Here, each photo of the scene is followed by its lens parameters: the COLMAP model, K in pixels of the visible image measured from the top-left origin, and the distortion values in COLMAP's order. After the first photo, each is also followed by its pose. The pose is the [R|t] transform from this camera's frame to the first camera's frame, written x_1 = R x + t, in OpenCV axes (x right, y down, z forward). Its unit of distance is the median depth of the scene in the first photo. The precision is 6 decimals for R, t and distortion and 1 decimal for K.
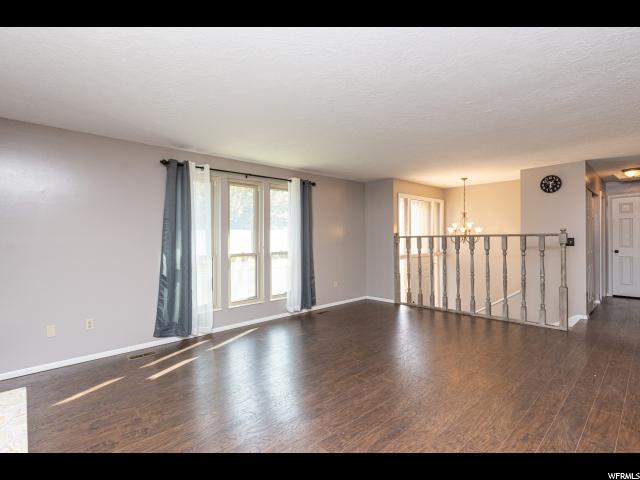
lens RADIAL K [[308.7, 0, 318.4], [0, 308.7, 222.2], [0, 0, 1]] dist [-0.000007, -0.000361]
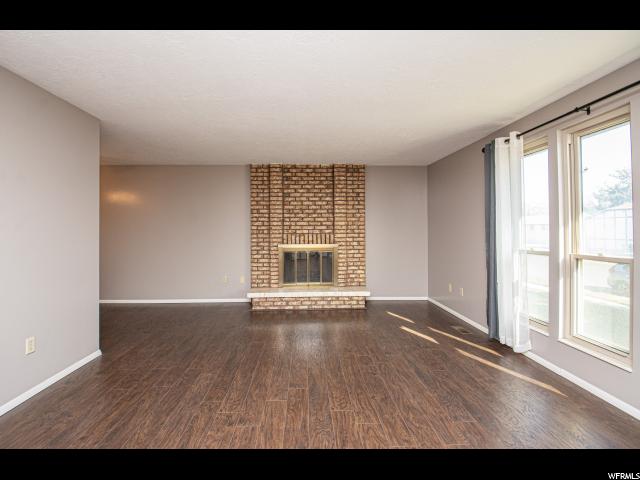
lens RADIAL K [[281.5, 0, 316.3], [0, 281.5, 225.9], [0, 0, 1]] dist [-0.009200, -0.000399]
pose [[-0.630923, 0.001601, -0.775844, 0.442347], [0.048448, 0.998128, -0.037339, 0.042732], [0.774331, -0.061146, -0.629819, 0.950964]]
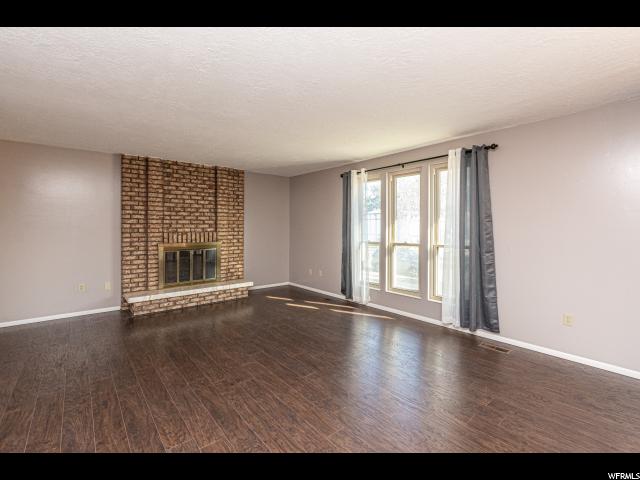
lens RADIAL K [[286.4, 0, 320.1], [0, 286.4, 225.4], [0, 0, 1]] dist [0.001092, 0.000004]
pose [[-0.032110, 0.004618, -0.999474, 0.714787], [0.048844, 0.998802, 0.003046, 0.025548], [0.998290, -0.048721, -0.032298, 0.778170]]
